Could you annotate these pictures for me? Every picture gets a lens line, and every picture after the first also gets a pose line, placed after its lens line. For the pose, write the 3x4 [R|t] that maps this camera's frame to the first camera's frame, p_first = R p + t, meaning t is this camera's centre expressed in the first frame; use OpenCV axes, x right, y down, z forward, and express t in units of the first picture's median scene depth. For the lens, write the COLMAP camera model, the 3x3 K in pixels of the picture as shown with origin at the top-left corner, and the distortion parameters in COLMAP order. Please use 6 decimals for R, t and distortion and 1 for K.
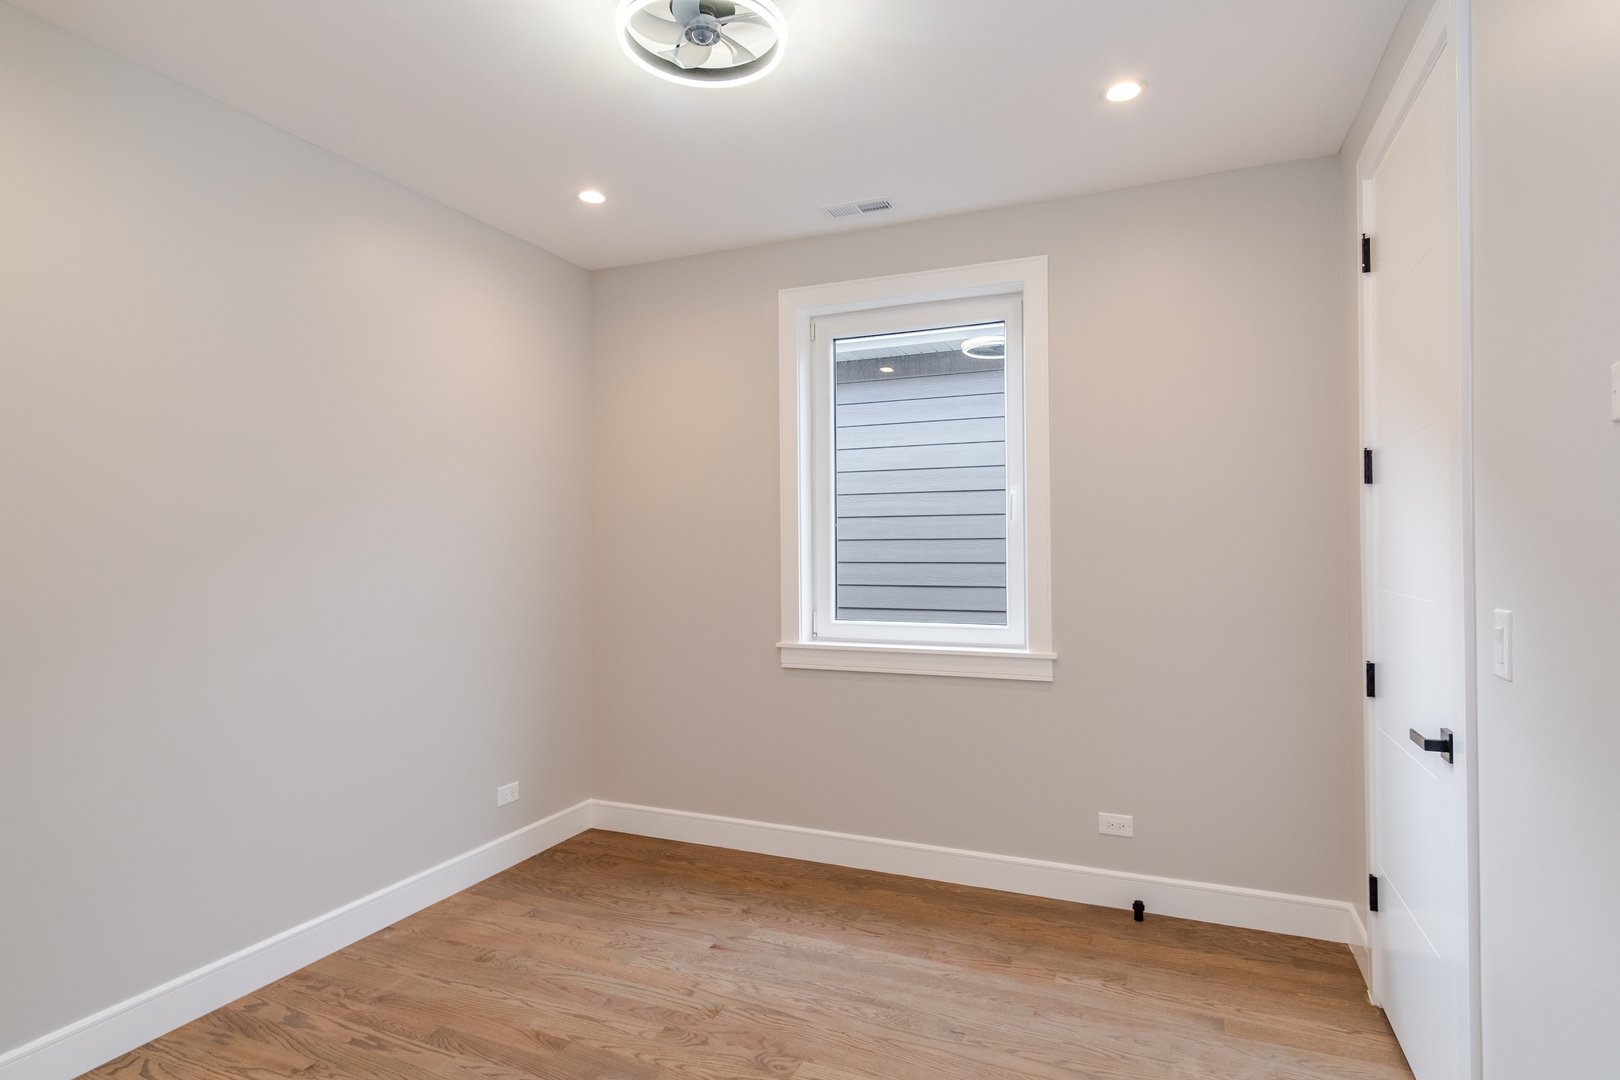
lens RADIAL K [[852.6, 0, 817.9], [0, 852.6, 538.0], [0, 0, 1]] dist [0.005643, 0.000865]
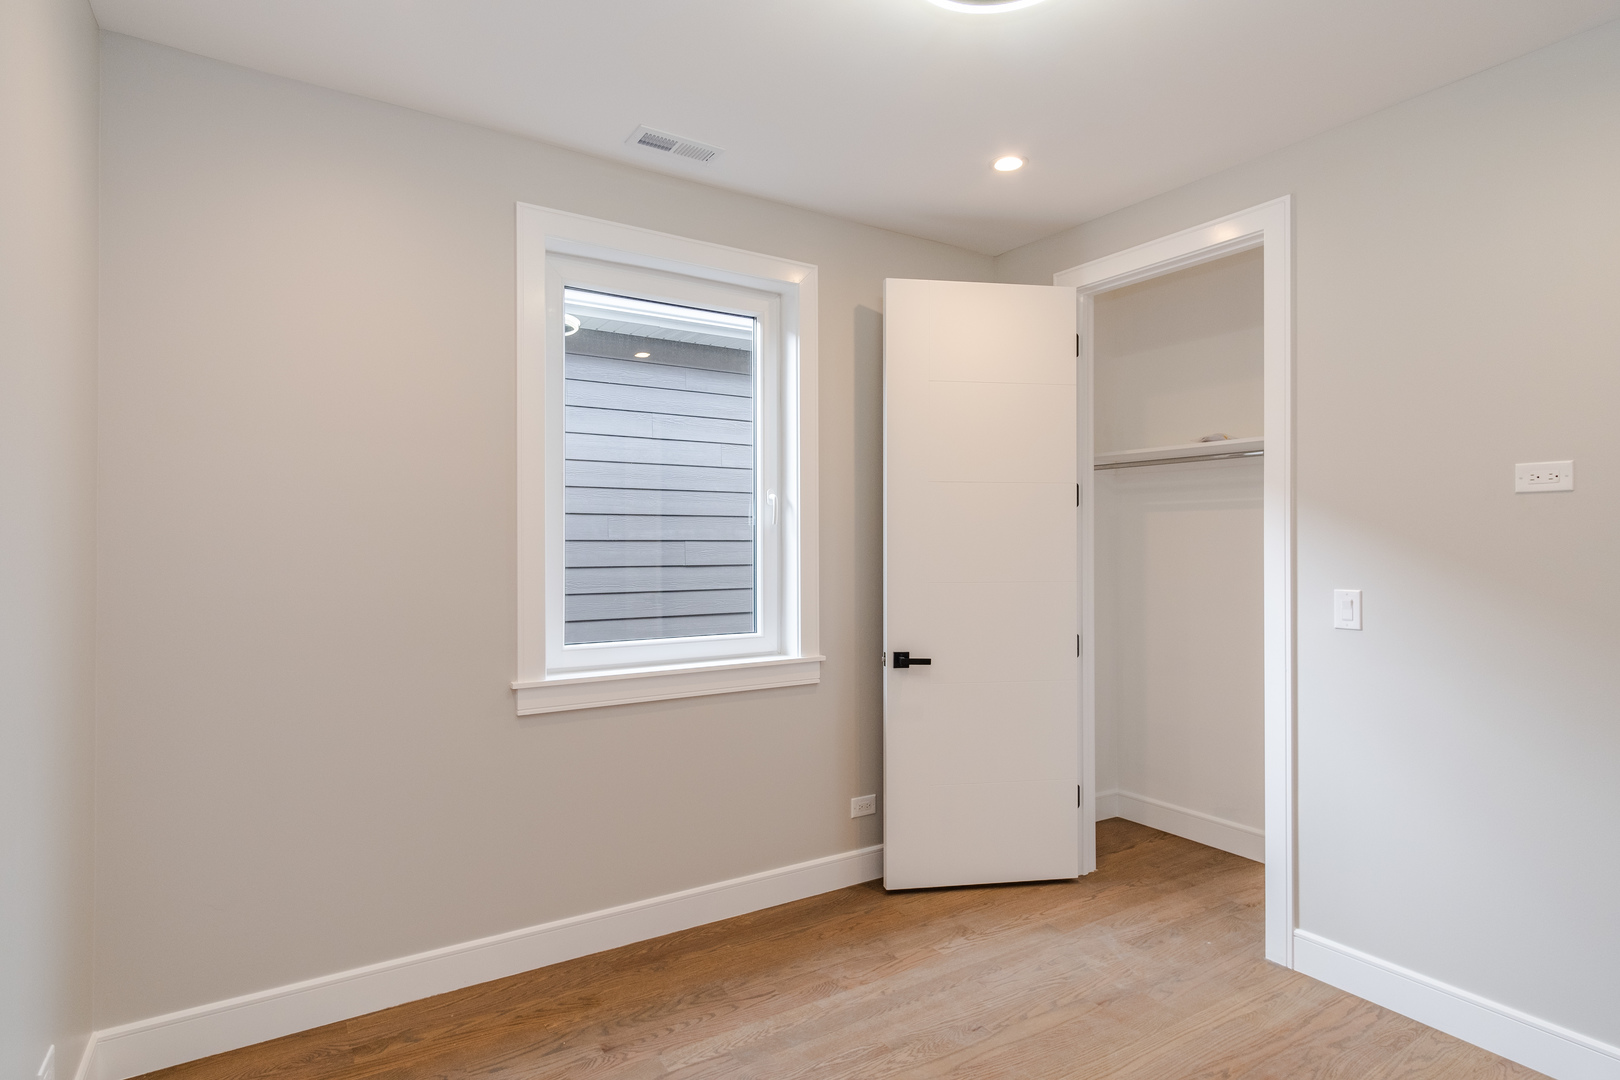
lens RADIAL K [[851.1, 0, 846.9], [0, 851.1, 506.5], [0, 0, 1]] dist [0.002932, 0.000143]
pose [[0.561047, 0.036422, 0.826982, -0.547914], [-0.012541, 0.999291, -0.035503, -0.008546], [-0.827689, 0.009548, 0.561106, 0.375203]]
